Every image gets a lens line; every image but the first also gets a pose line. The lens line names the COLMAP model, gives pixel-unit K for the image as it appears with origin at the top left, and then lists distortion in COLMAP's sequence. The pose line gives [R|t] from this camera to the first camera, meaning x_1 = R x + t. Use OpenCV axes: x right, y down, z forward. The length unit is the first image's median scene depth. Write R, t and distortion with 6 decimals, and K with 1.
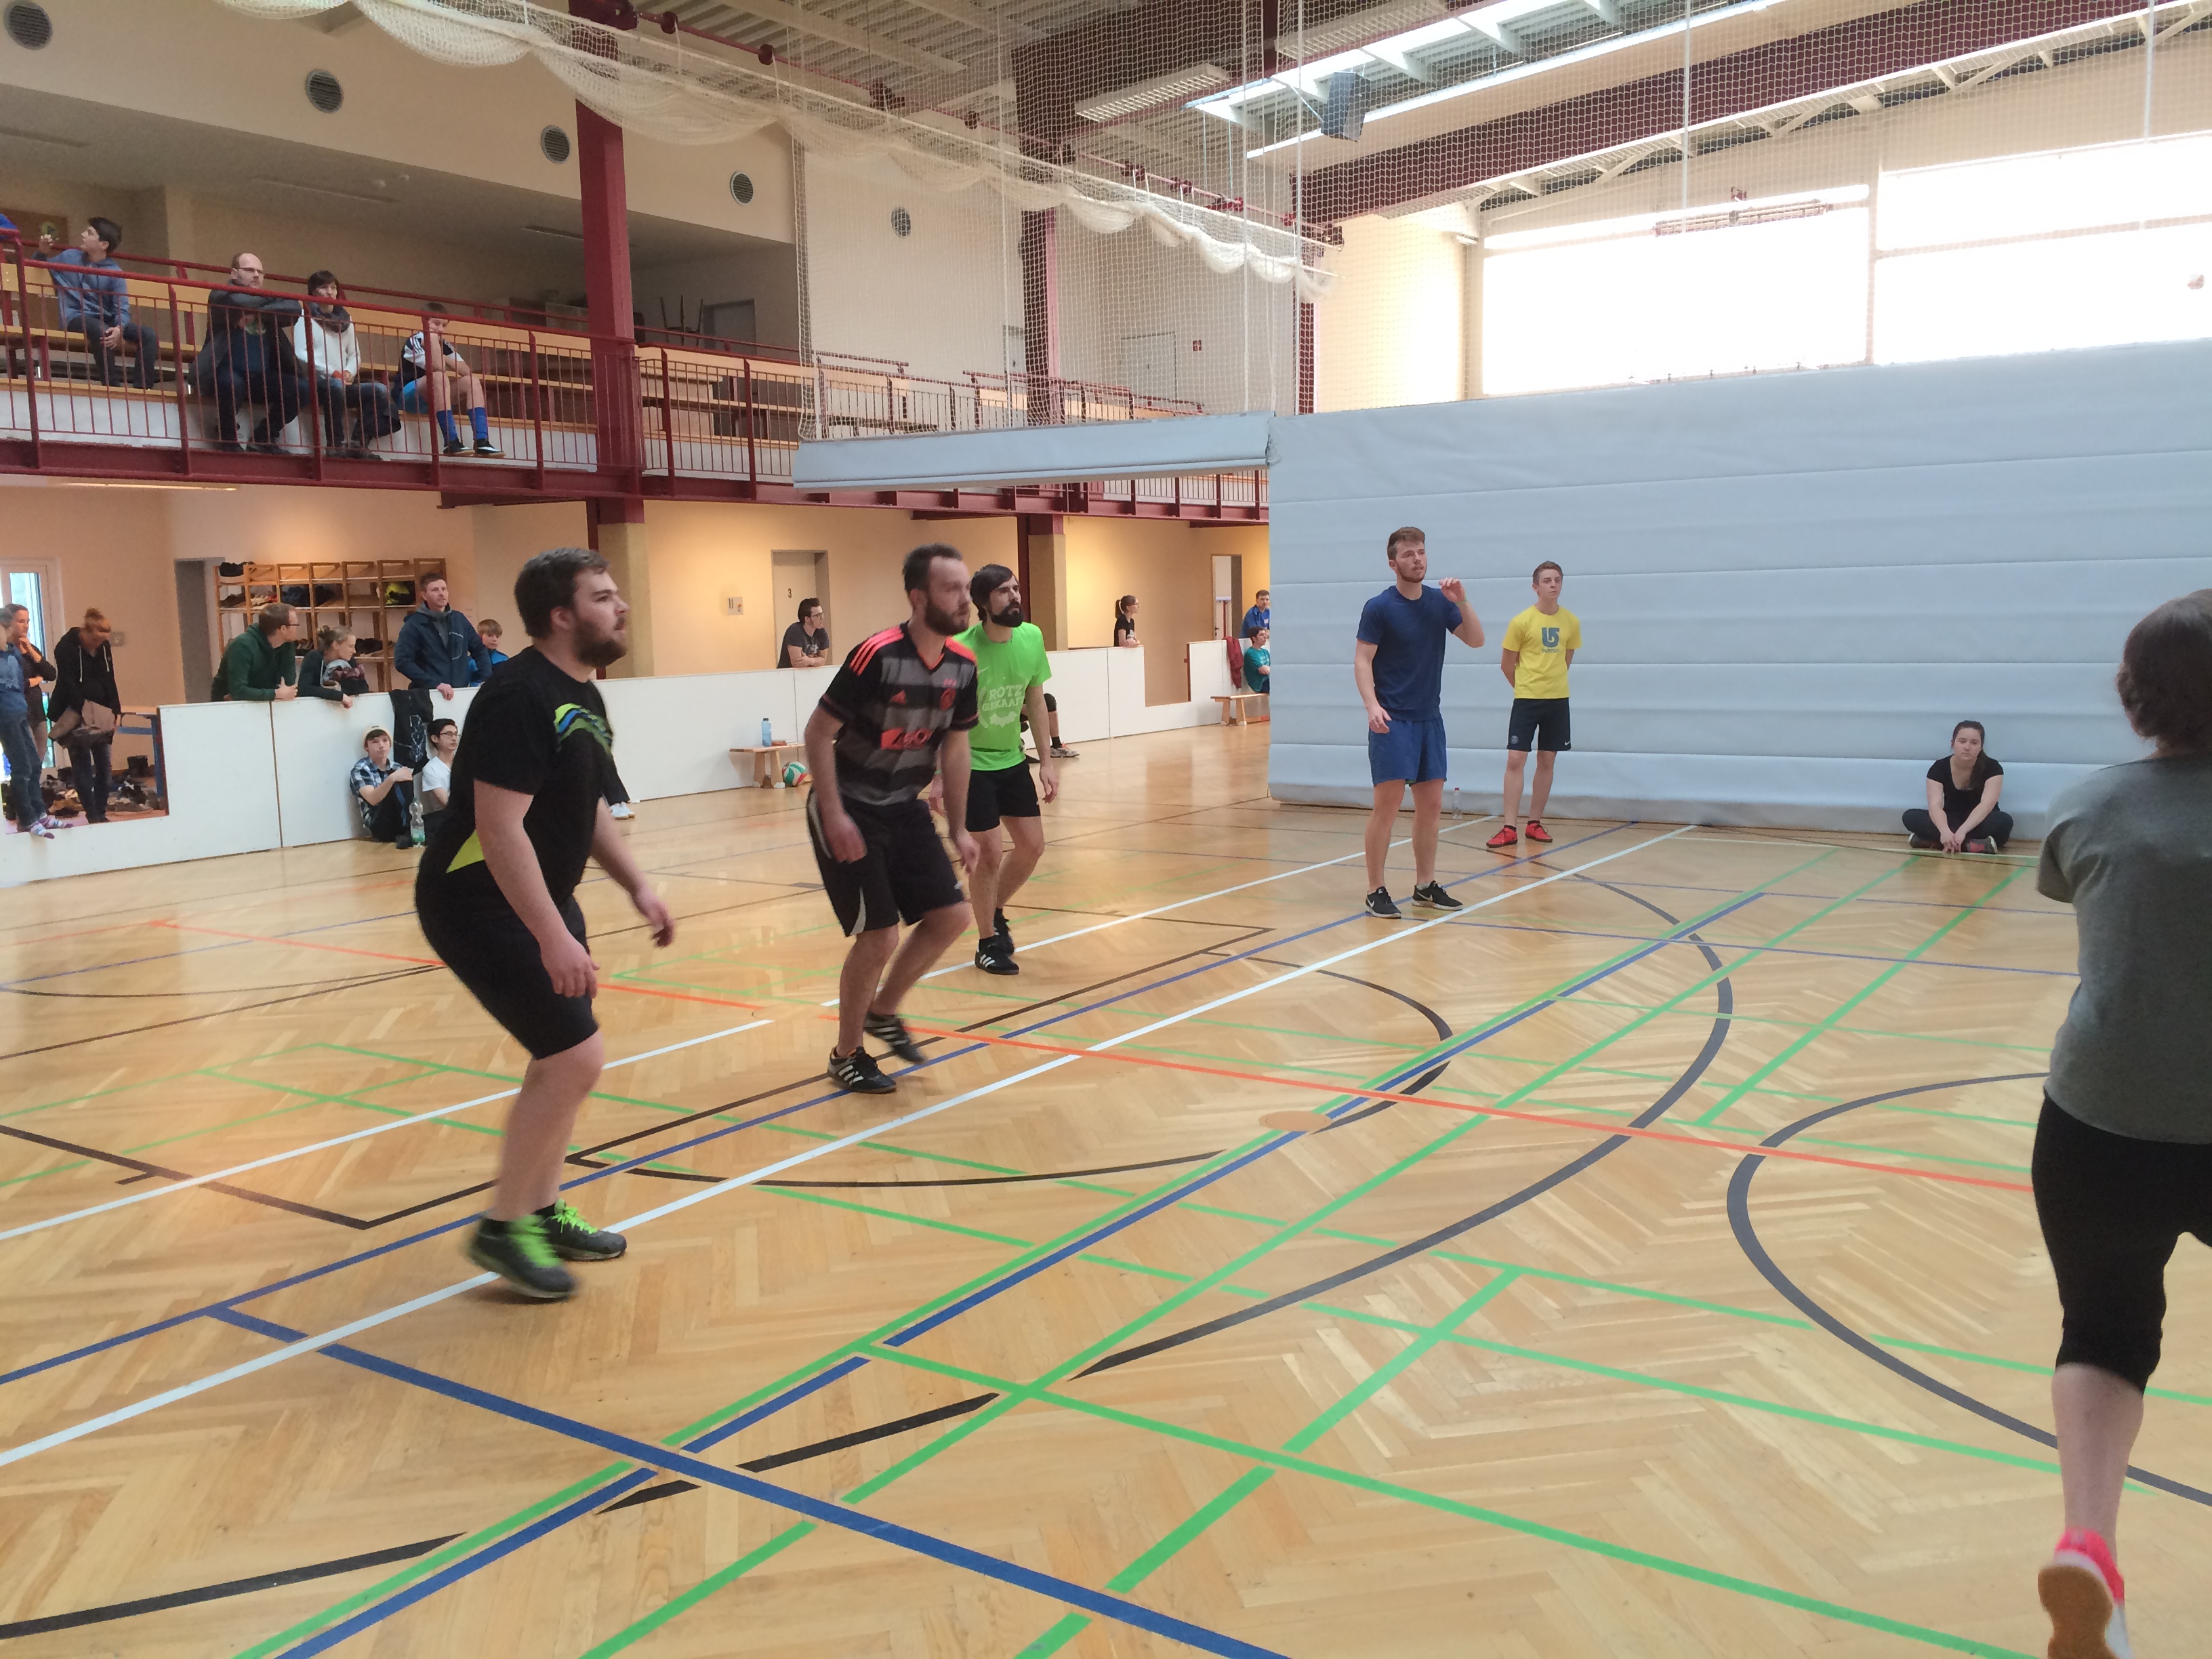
lens RADIAL K [[1890.7, 0, 1108.4], [0, 1890.7, 826.1], [0, 0, 1]] dist [0.087566, -0.125155]
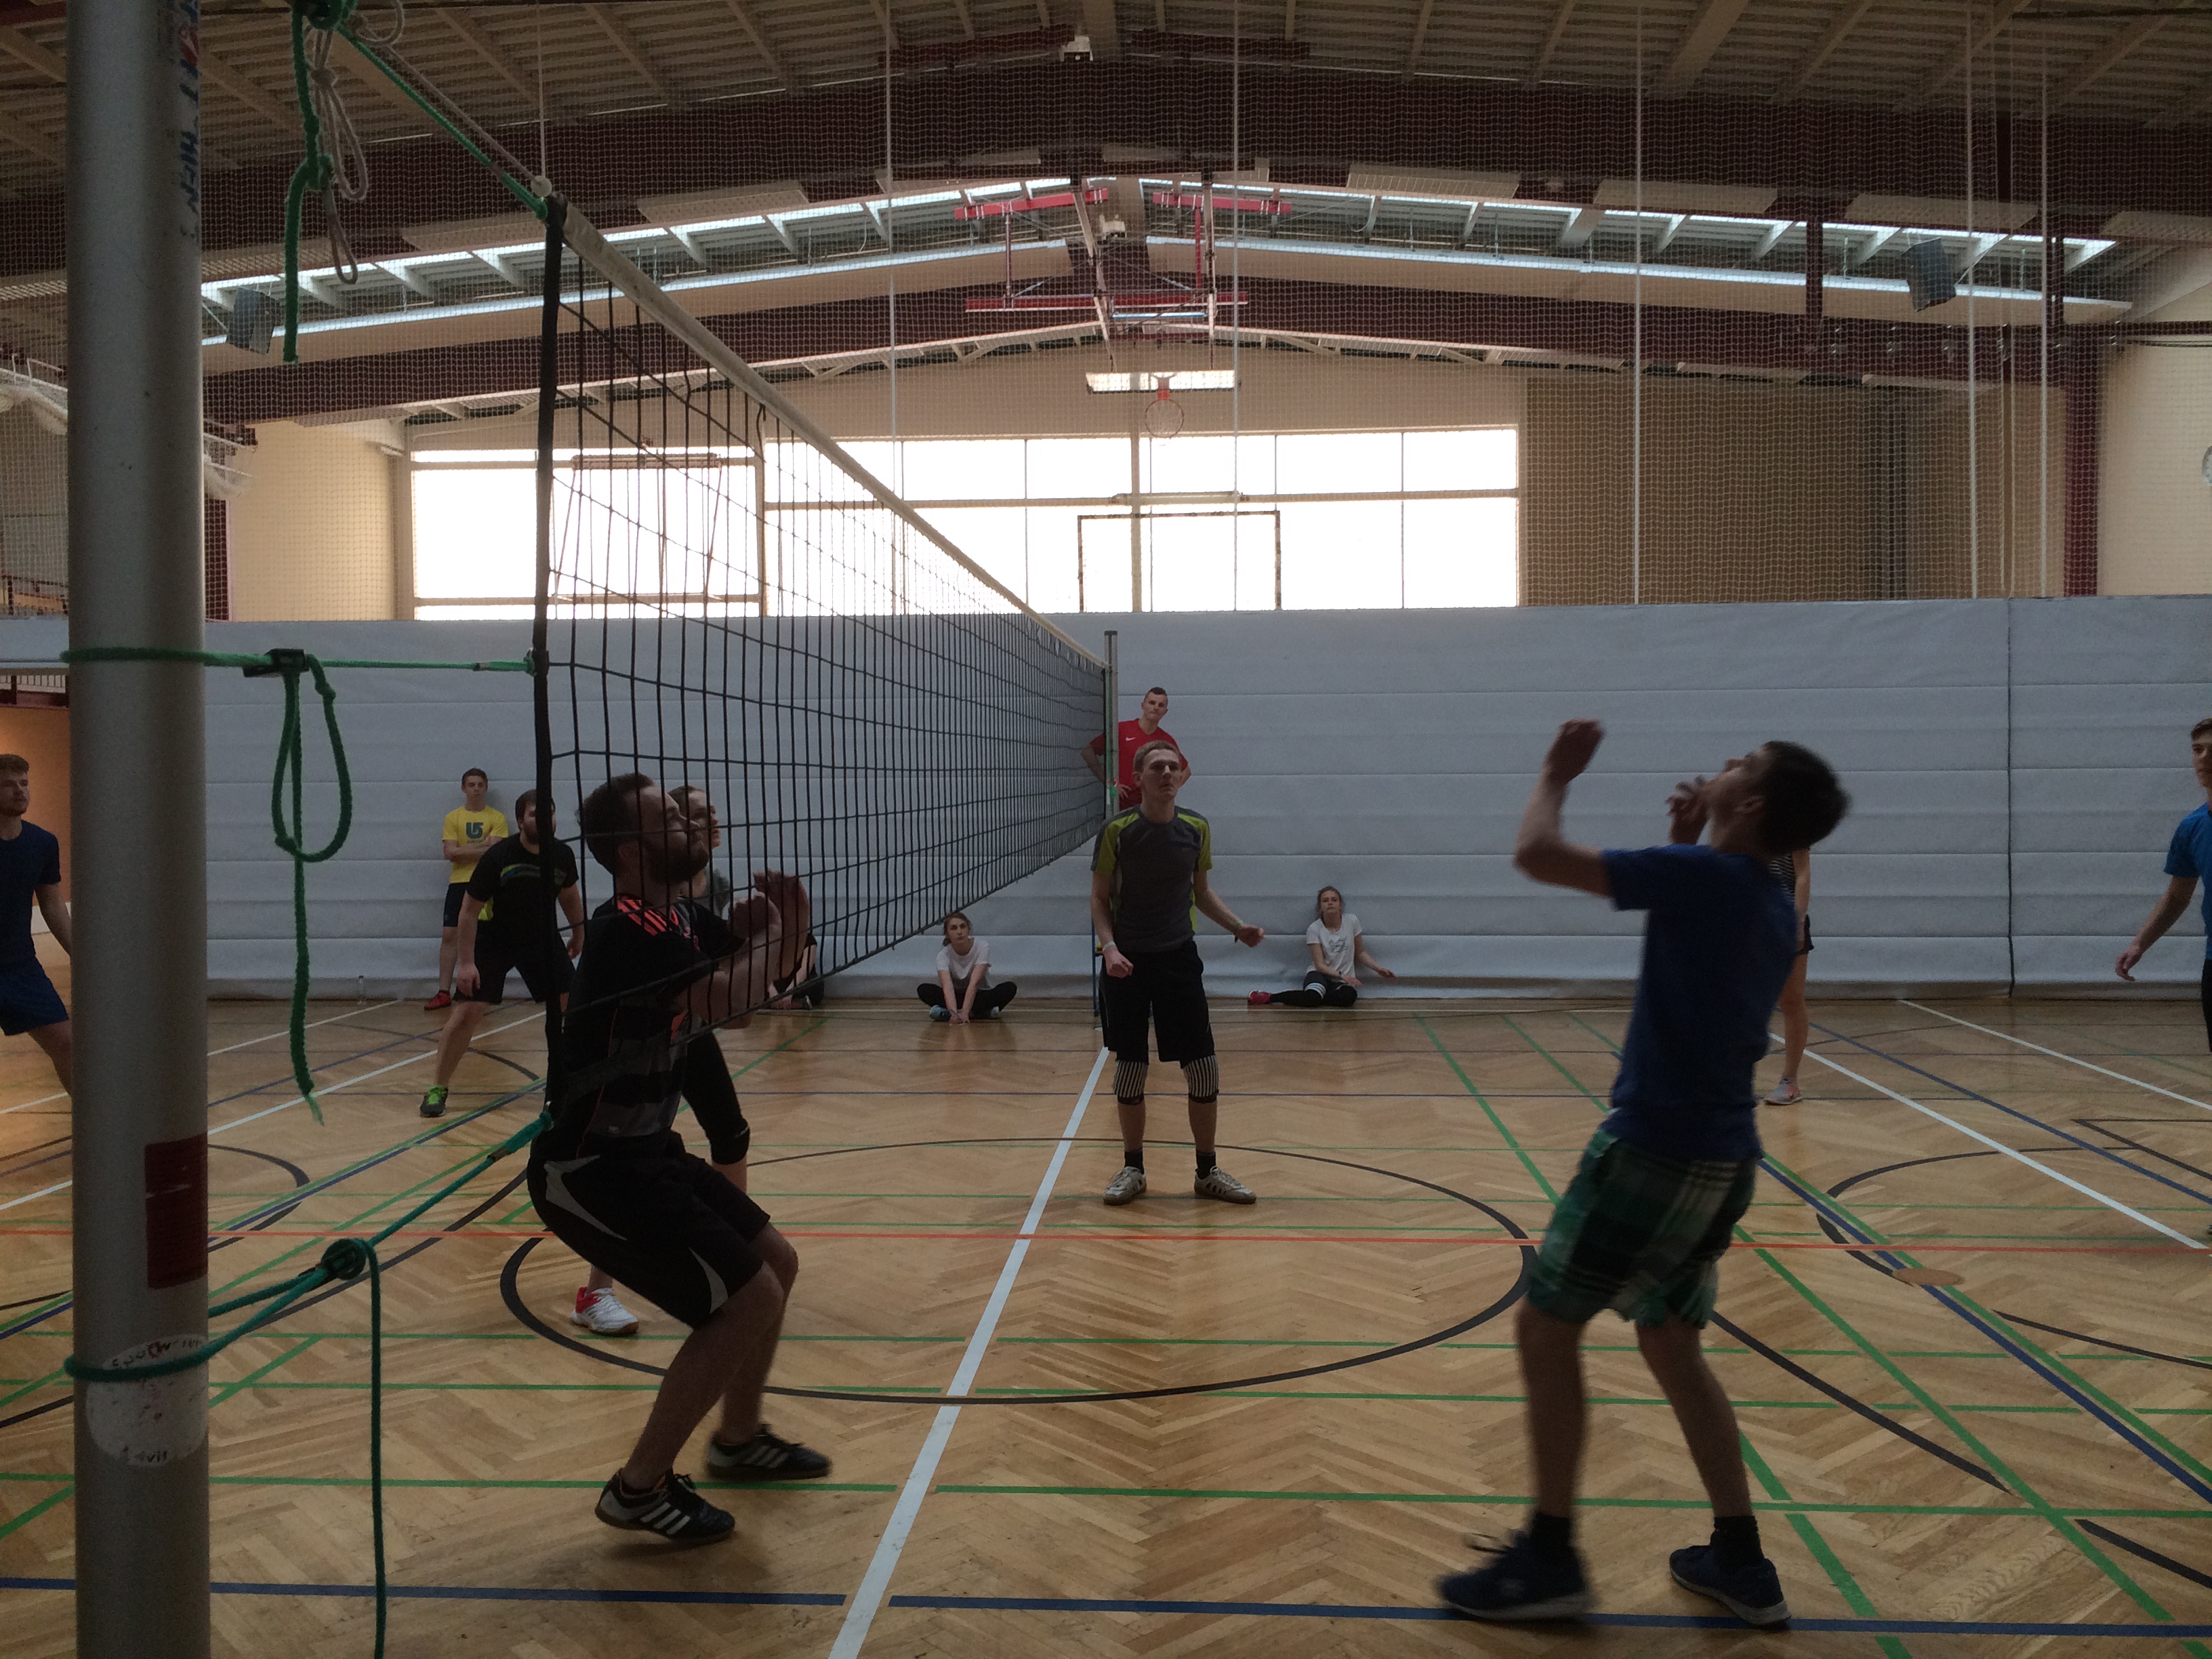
lens RADIAL K [[1890.7, 0, 1108.4], [0, 1890.7, 826.1], [0, 0, 1]] dist [0.087566, -0.125155]
pose [[0.865423, -0.002874, 0.501033, 0.020632], [0.053339, 0.994829, -0.086425, 0.022460], [-0.498194, 0.101519, 0.861102, -0.310607]]
